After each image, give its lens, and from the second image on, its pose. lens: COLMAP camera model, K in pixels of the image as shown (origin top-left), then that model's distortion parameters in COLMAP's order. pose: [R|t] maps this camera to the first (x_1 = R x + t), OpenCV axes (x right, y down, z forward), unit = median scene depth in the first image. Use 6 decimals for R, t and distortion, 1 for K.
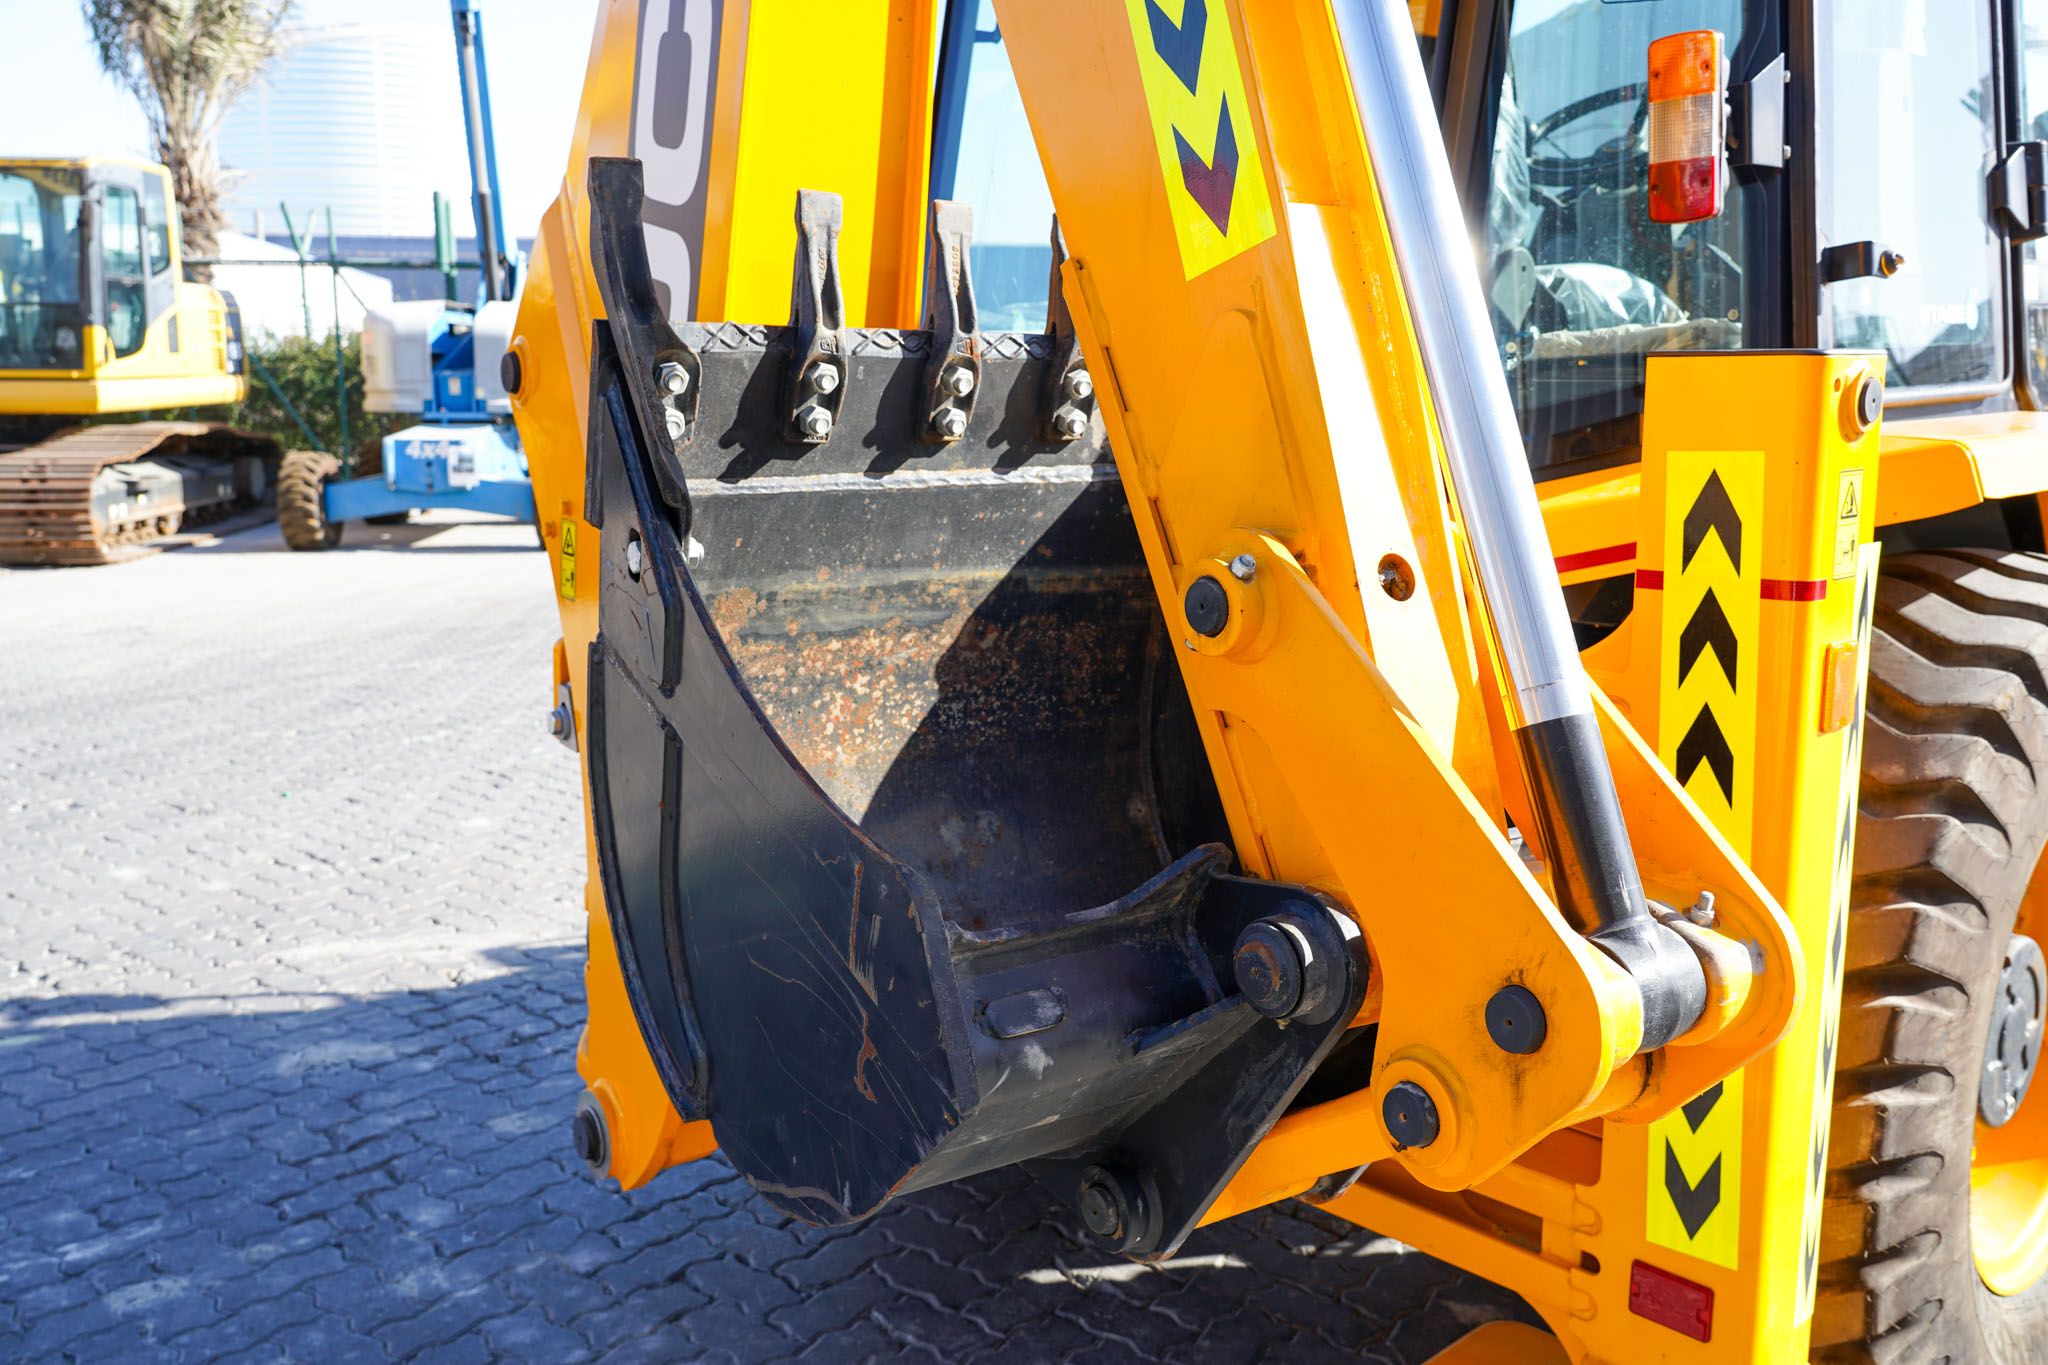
lens RADIAL K [[1795.9, 0, 1030.3], [0, 1795.9, 664.5], [0, 0, 1]] dist [0.015706, 0.013431]
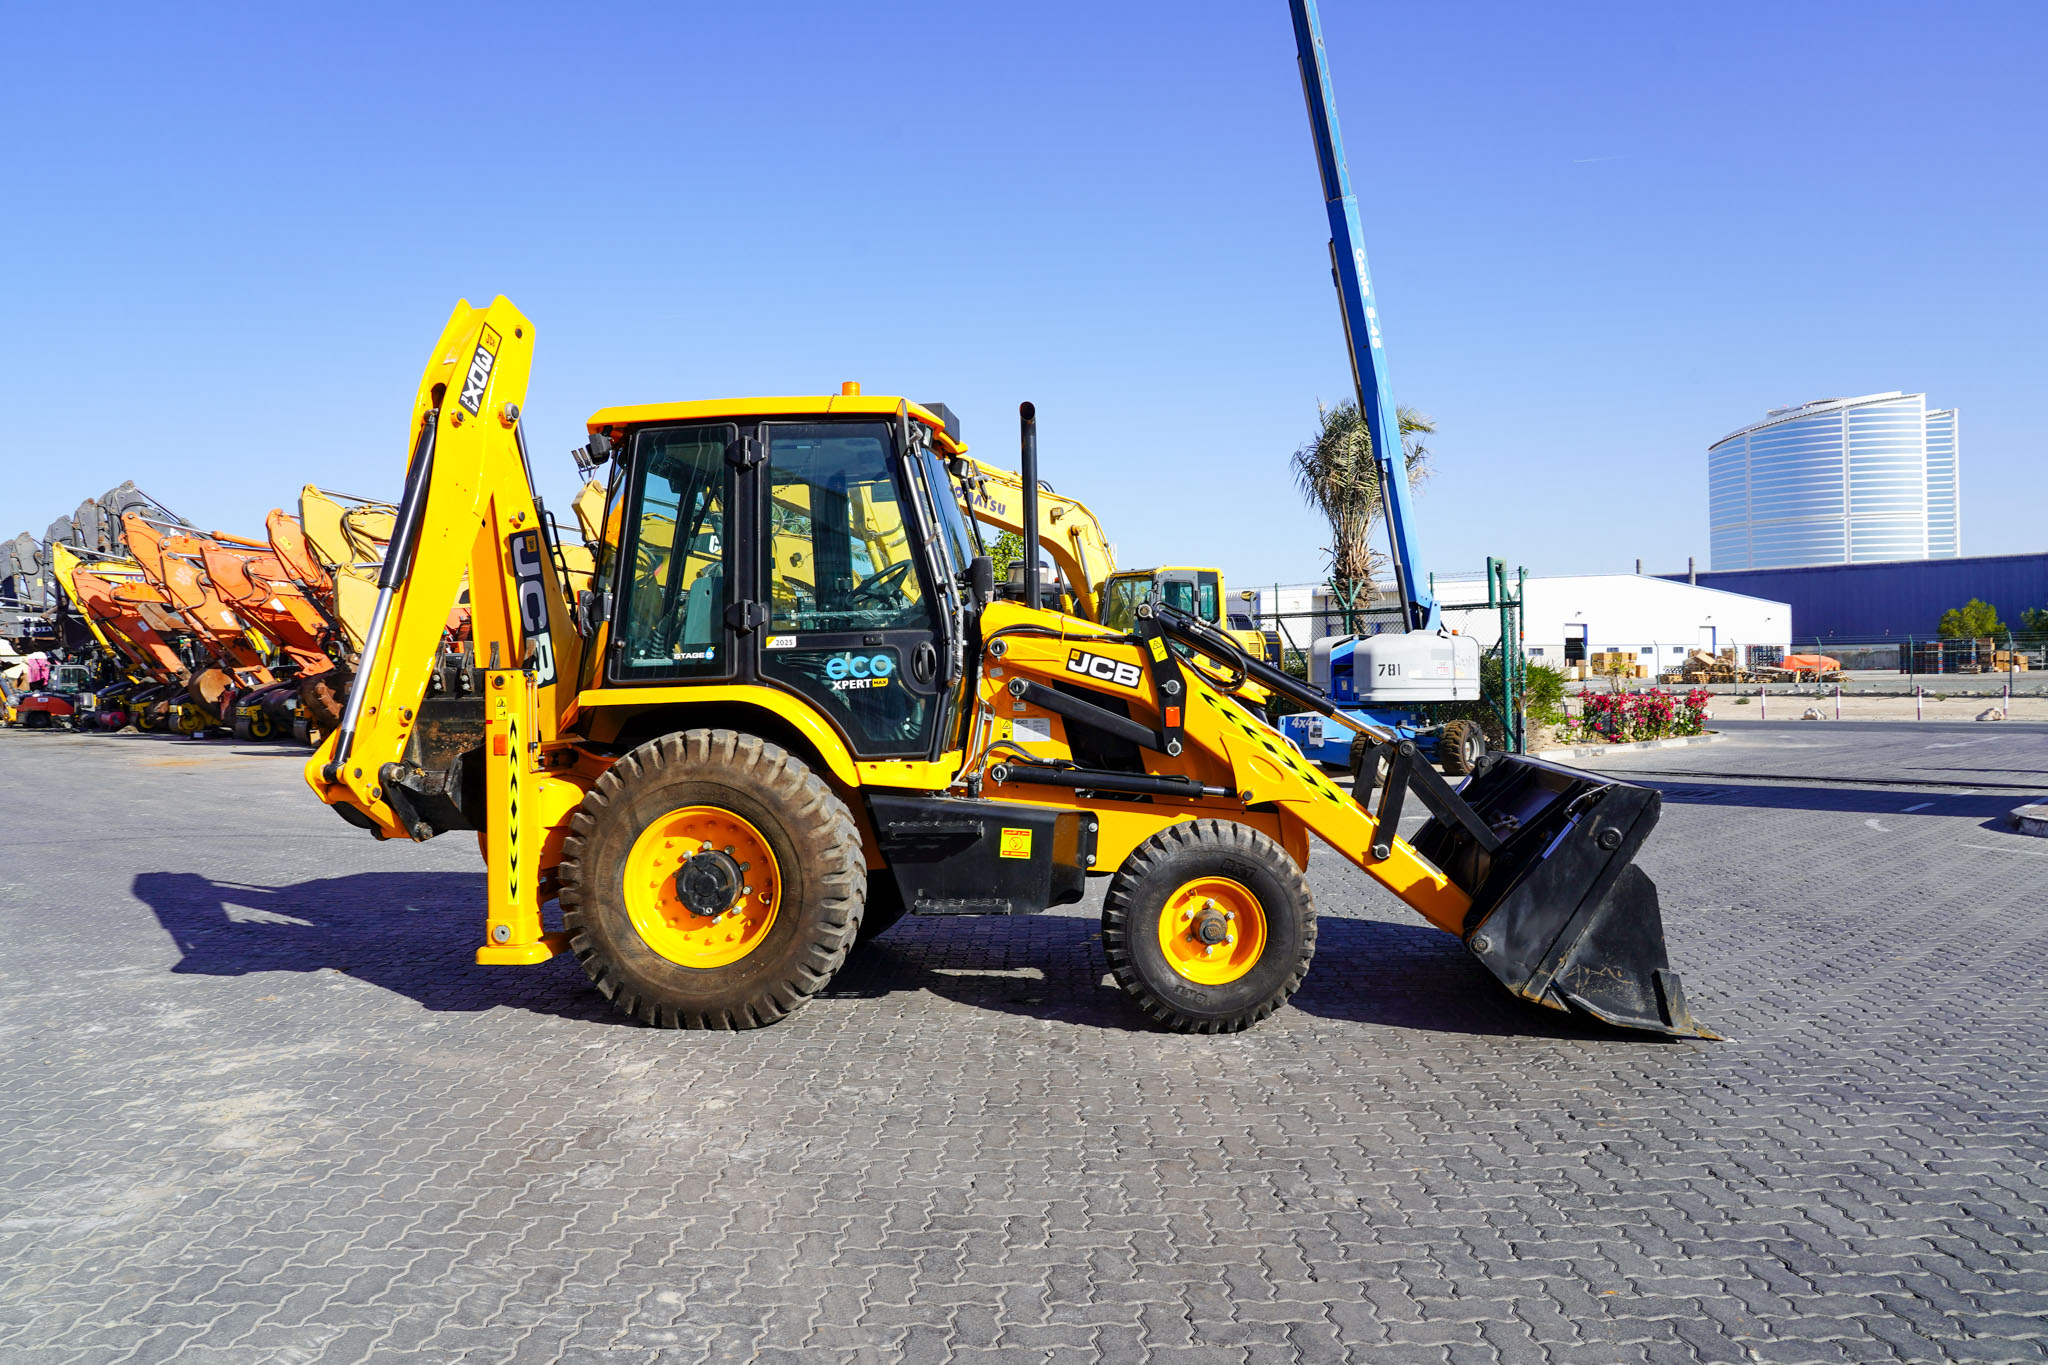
lens RADIAL K [[1416.3, 0, 1027.9], [0, 1416.3, 670.9], [0, 0, 1]] dist [-0.020071, 0.007976]
pose [[0.641249, -0.015332, -0.767180, 3.187210], [-0.112010, 0.987221, -0.113353, 0.064634], [0.759114, 0.158619, 0.631337, -0.185806]]
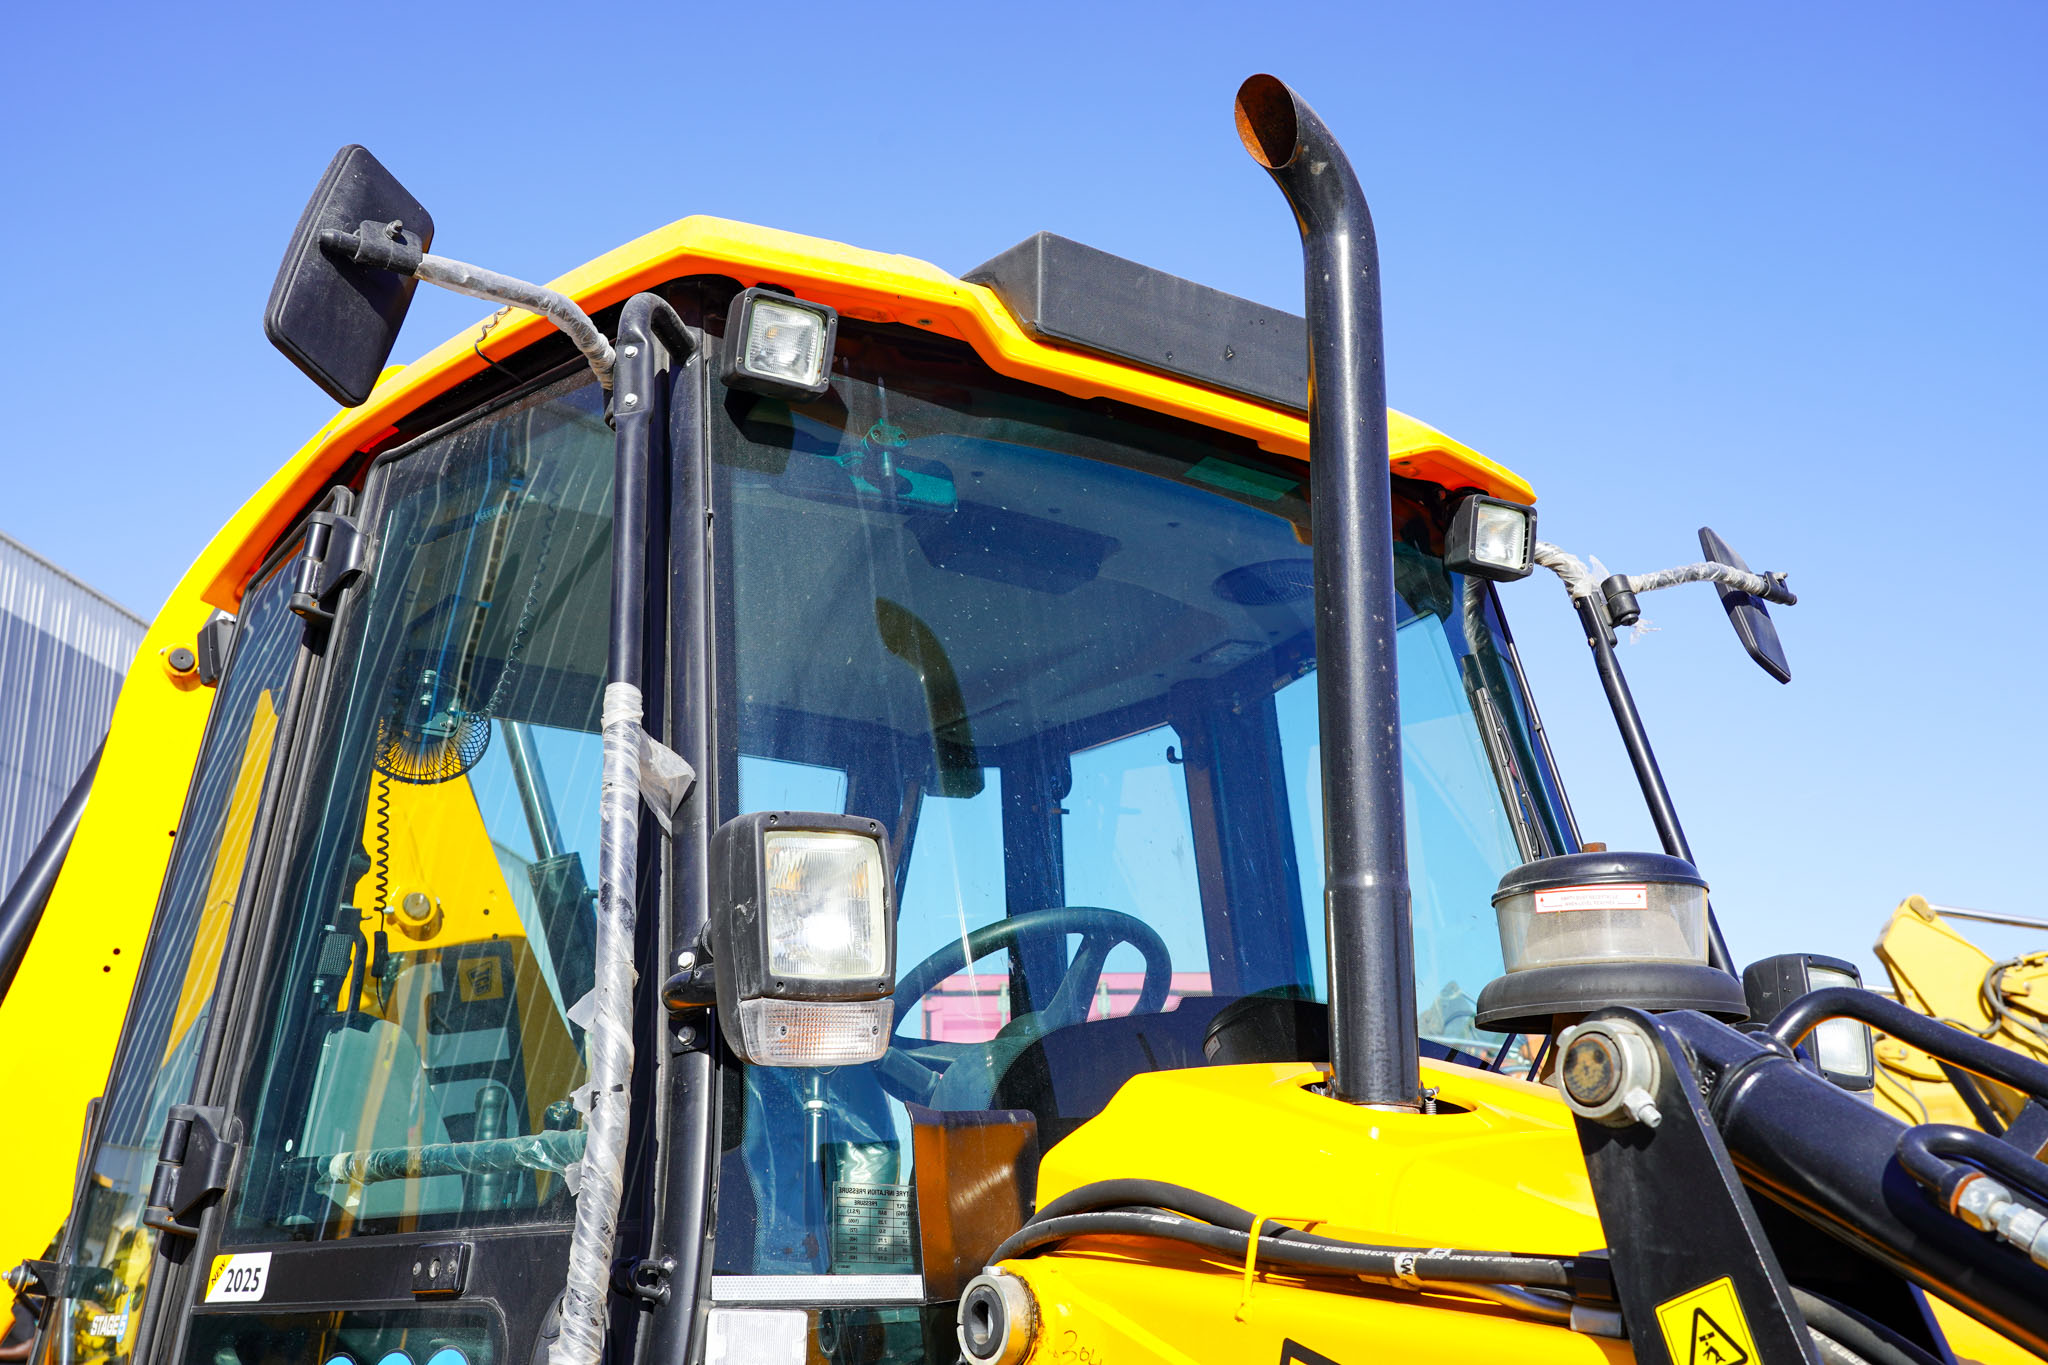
lens RADIAL K [[2152.6, 0, 1022.7], [0, 2152.6, 659.4], [0, 0, 1]] dist [0.019909, 0.024747]
pose [[-0.146906, -0.277458, -0.949440, 1.707819], [-0.171750, 0.952429, -0.251757, -0.347052], [0.974125, 0.126082, -0.187571, 1.761241]]
